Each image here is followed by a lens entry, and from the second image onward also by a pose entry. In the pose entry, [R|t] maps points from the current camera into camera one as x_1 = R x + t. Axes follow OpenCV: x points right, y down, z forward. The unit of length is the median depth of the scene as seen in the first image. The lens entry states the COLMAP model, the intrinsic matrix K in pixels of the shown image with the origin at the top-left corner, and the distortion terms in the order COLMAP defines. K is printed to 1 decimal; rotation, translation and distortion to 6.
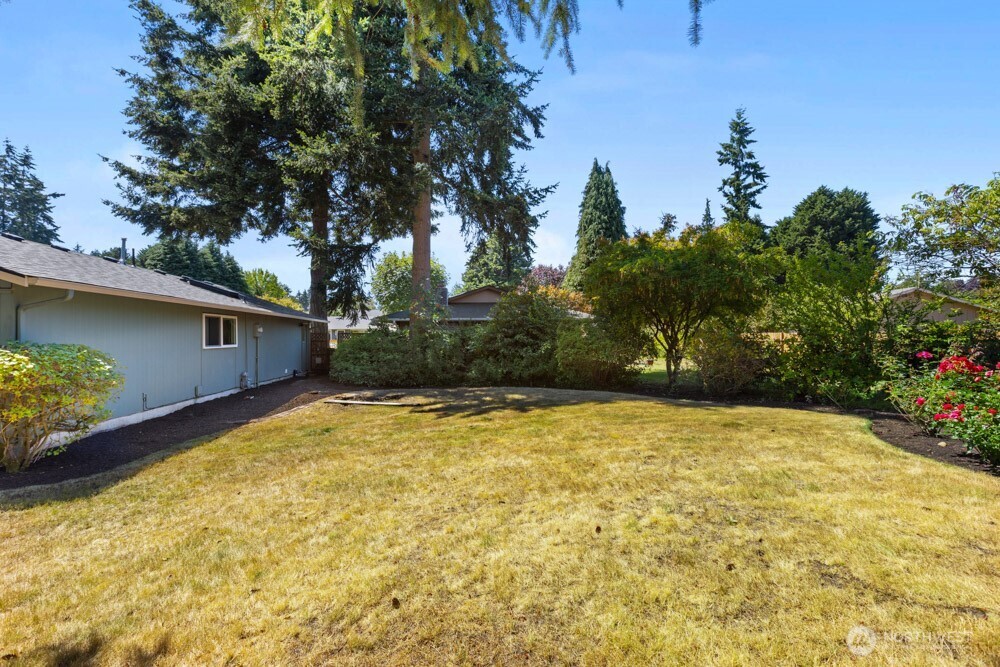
lens RADIAL K [[451.7, 0, 499.6], [0, 451.7, 336.8], [0, 0, 1]] dist [0.004684, -0.000365]
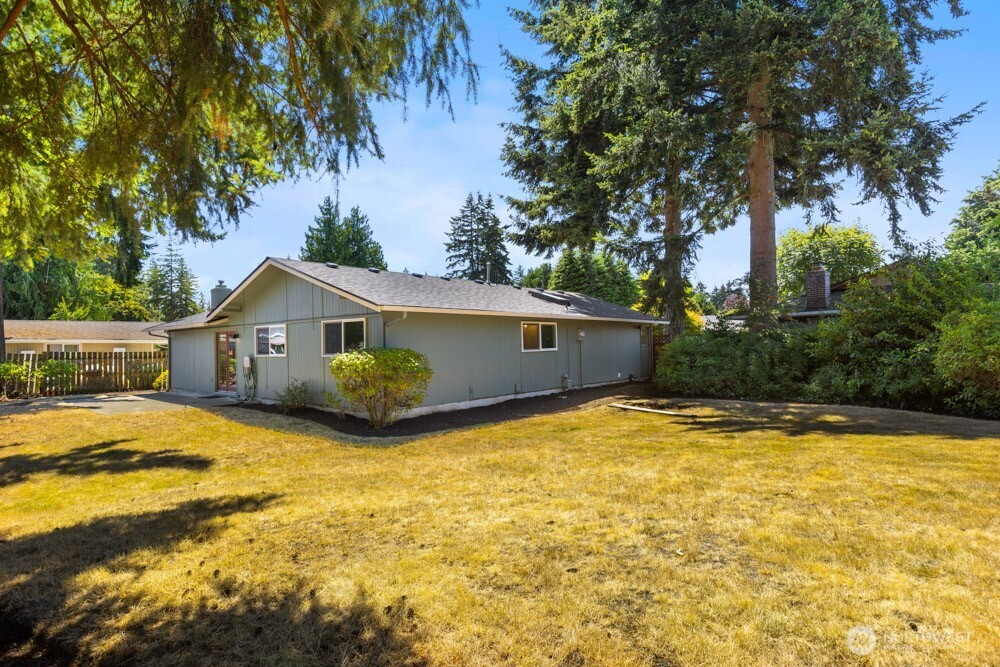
lens RADIAL K [[543.0, 0, 500.6], [0, 543.0, 336.8], [0, 0, 1]] dist [-0.001721, 0.000208]
pose [[0.670097, -0.020889, -0.741979, 0.197572], [0.017727, 0.999769, -0.012136, 0.002131], [0.742062, -0.005020, 0.670313, 0.014916]]
